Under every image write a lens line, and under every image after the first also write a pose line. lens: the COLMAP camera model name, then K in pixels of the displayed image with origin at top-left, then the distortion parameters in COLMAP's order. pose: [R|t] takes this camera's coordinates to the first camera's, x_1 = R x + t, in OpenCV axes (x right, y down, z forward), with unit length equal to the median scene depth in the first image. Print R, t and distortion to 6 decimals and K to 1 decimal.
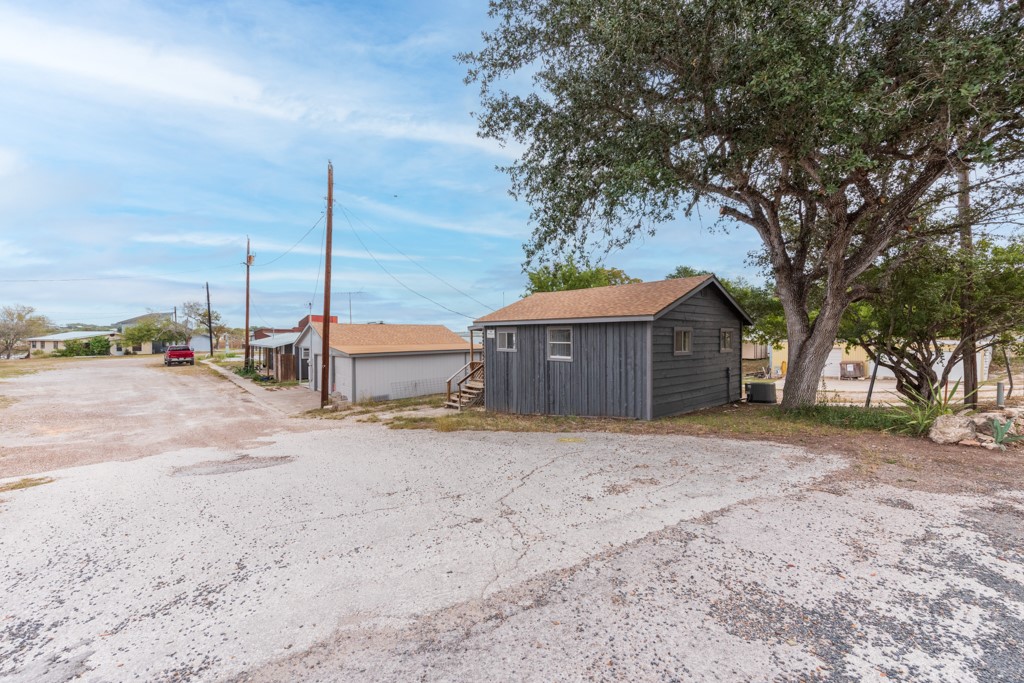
lens RADIAL K [[415.2, 0, 513.4], [0, 415.2, 340.2], [0, 0, 1]] dist [0.008938, -0.000053]
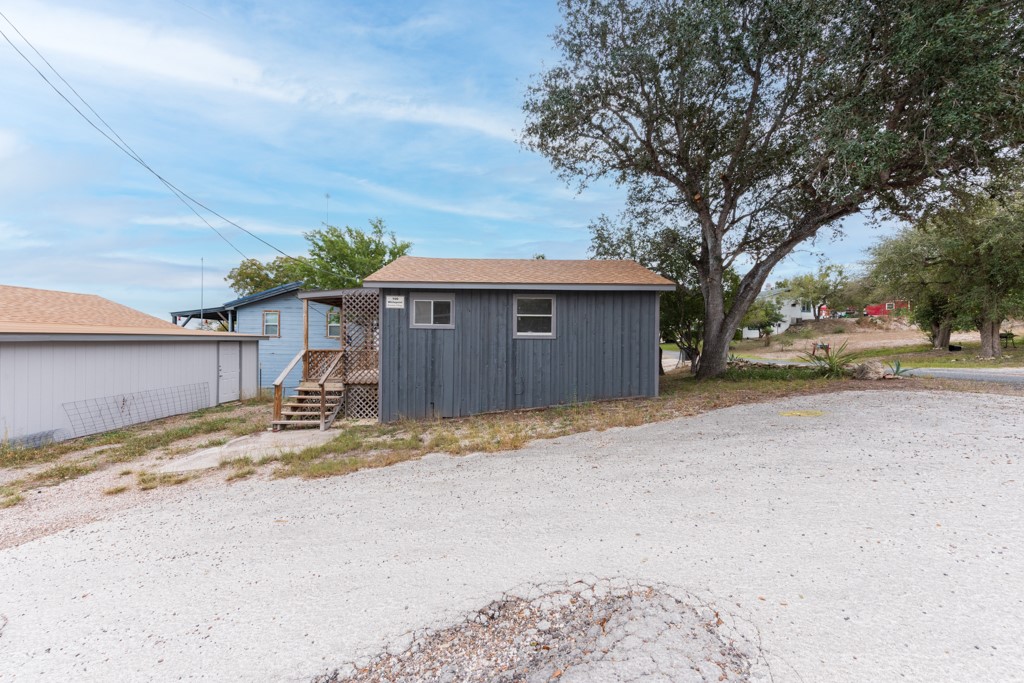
lens RADIAL K [[415.2, 0, 513.4], [0, 415.2, 340.2], [0, 0, 1]] dist [0.008938, -0.000053]
pose [[0.651575, 0.005675, 0.758563, -0.500767], [-0.000533, 0.999975, -0.007023, 0.057552], [-0.758584, 0.004172, 0.651562, 0.505209]]
